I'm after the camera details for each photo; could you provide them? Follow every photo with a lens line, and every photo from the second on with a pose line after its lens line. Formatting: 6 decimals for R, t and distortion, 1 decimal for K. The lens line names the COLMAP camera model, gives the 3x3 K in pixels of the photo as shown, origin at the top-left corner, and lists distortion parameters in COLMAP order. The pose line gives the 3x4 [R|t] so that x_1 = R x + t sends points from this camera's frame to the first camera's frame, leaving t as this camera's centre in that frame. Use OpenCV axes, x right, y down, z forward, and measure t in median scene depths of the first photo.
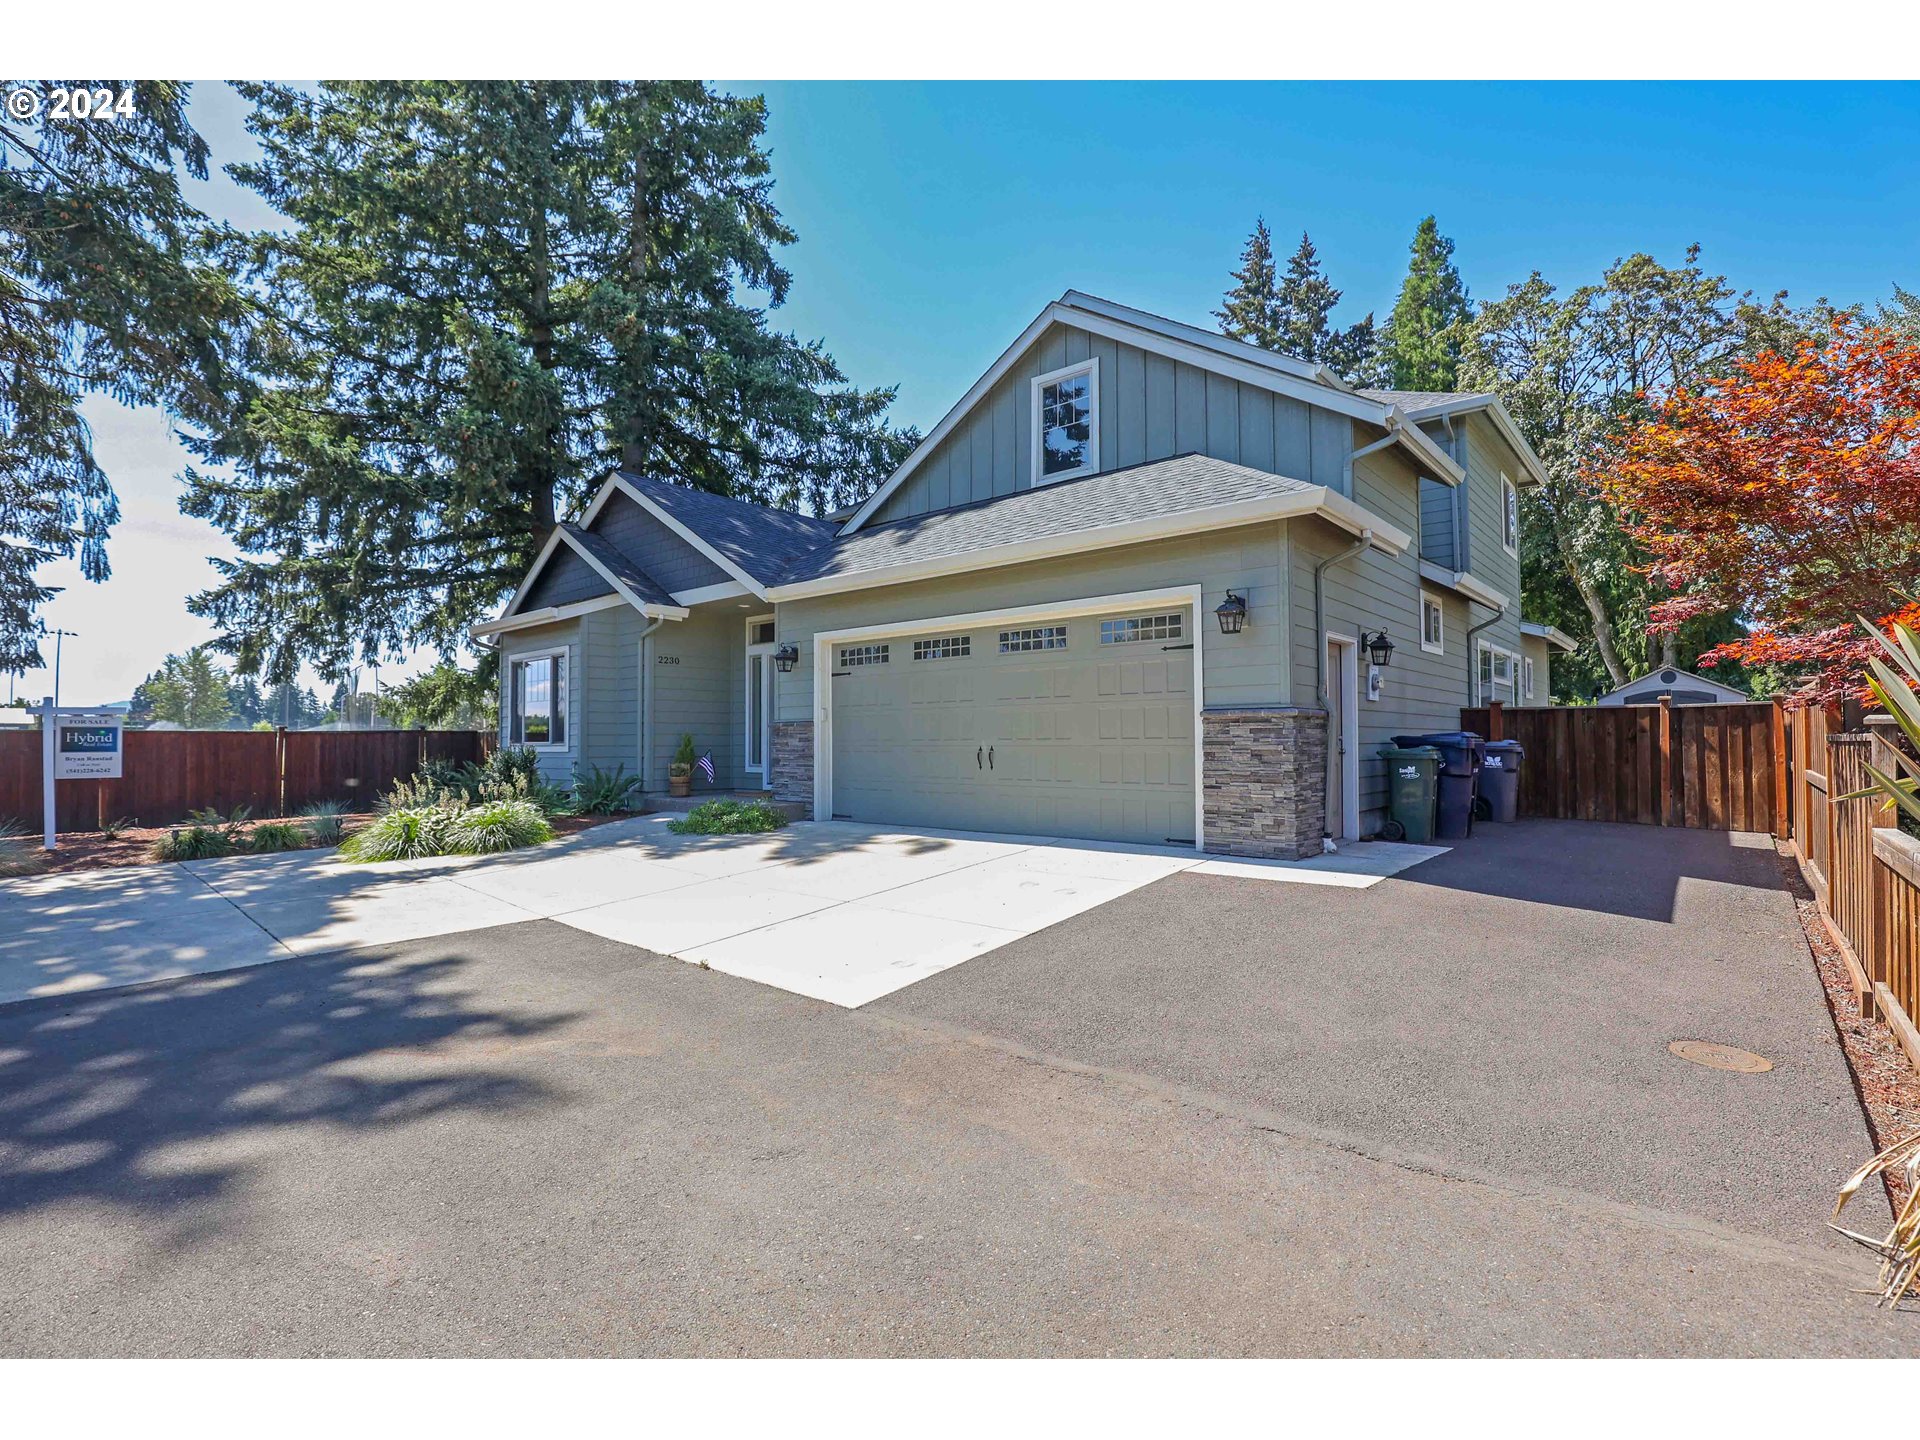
lens RADIAL K [[911.6, 0, 963.9], [0, 911.6, 713.8], [0, 0, 1]] dist [-0.031311, 0.001114]
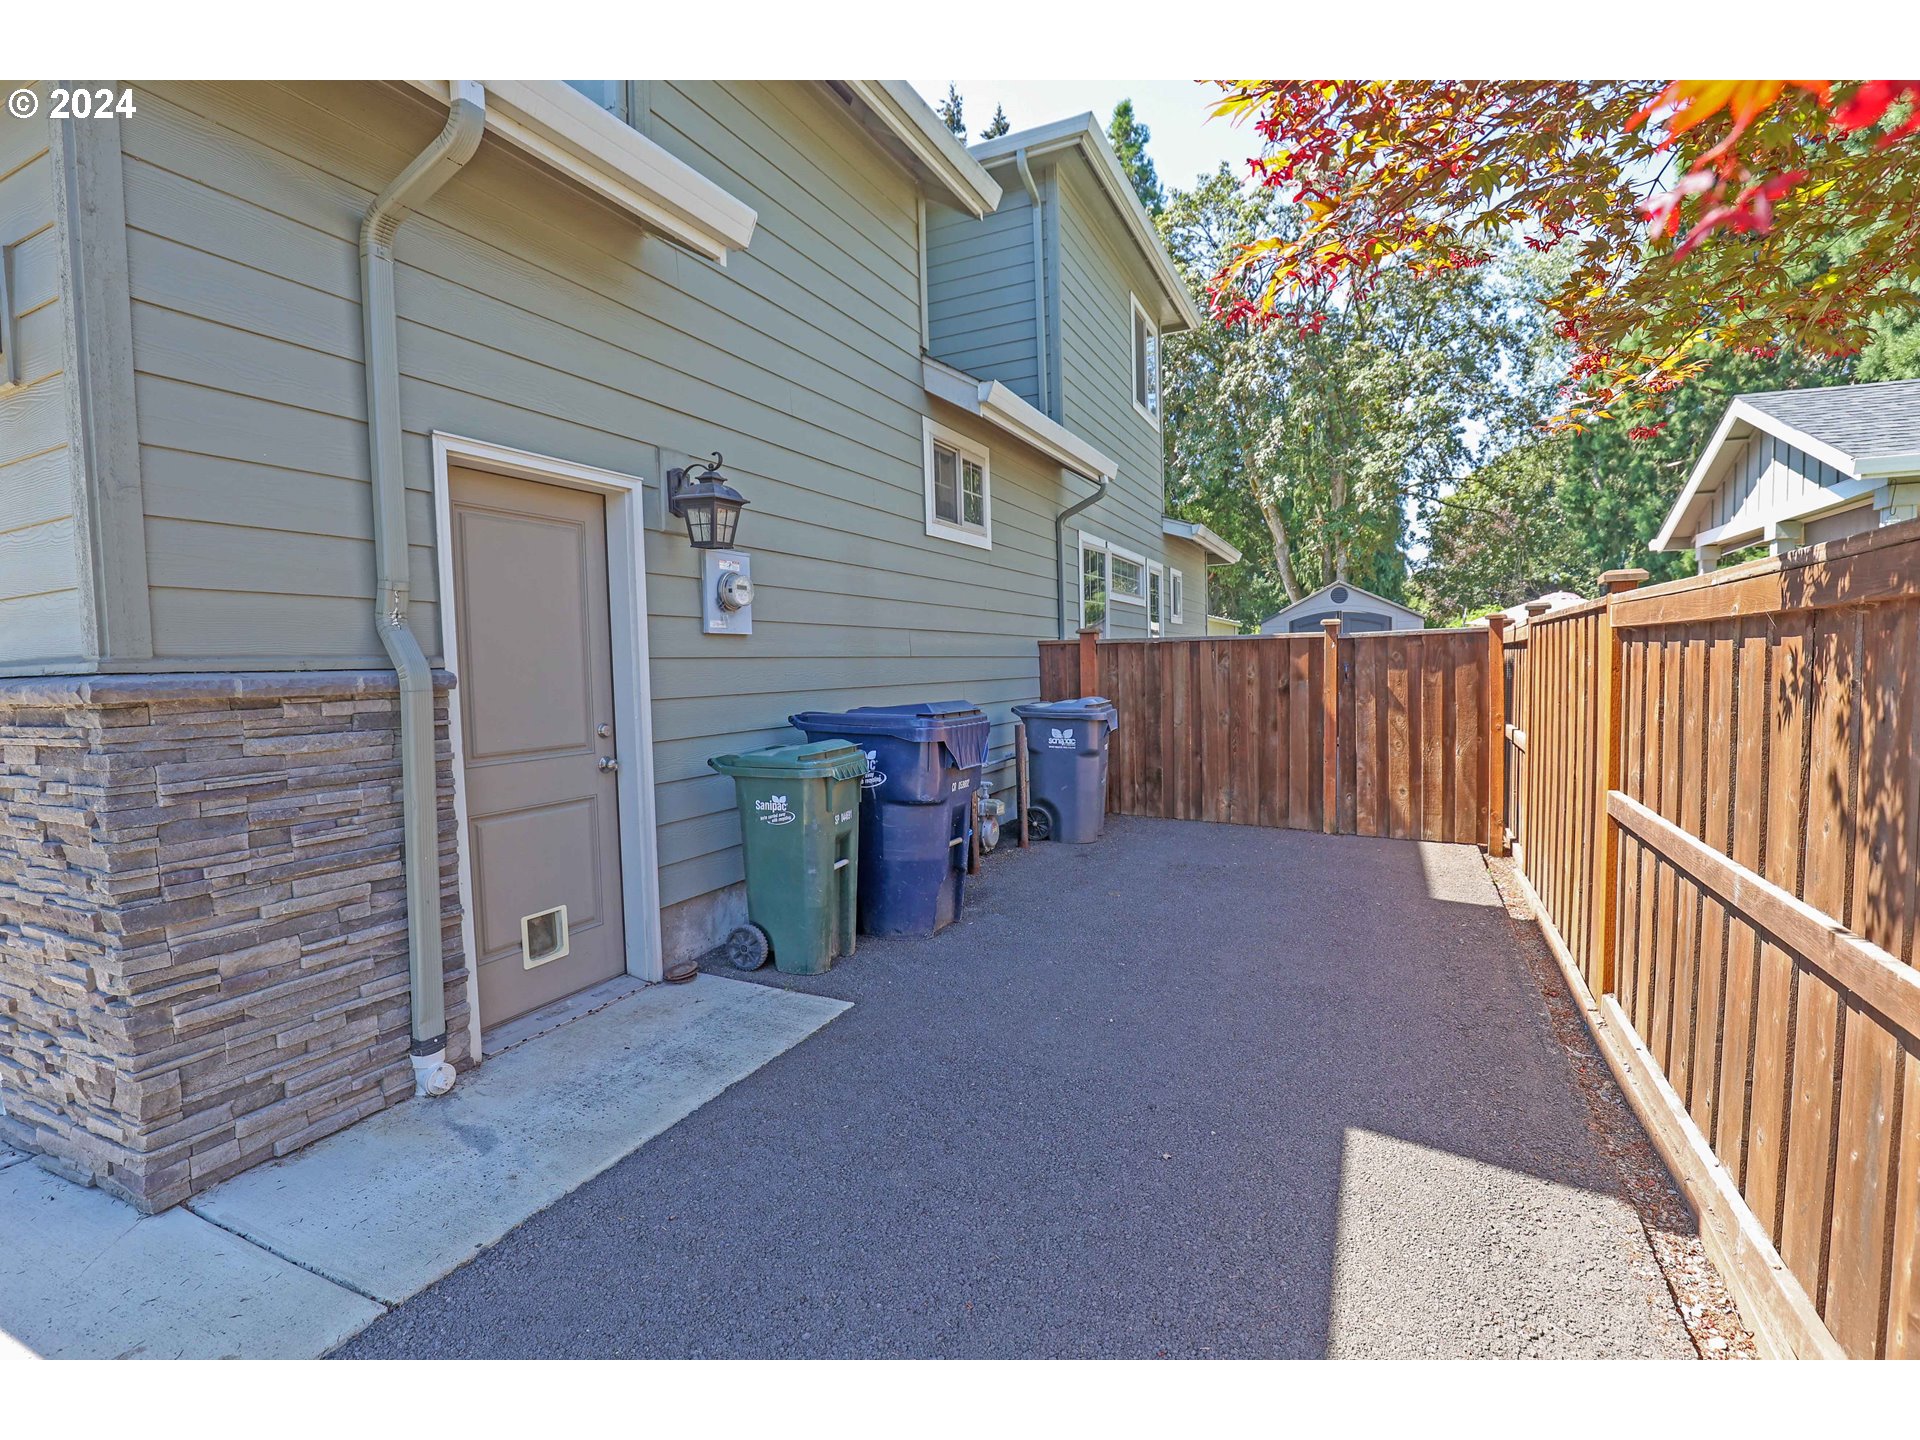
lens RADIAL K [[911.6, 0, 963.9], [0, 911.6, 713.8], [0, 0, 1]] dist [-0.031311, 0.001114]
pose [[0.962522, -0.034932, 0.268943, 0.369442], [0.013640, 0.996650, 0.080637, -0.008562], [-0.270859, -0.073947, 0.959775, 0.463975]]
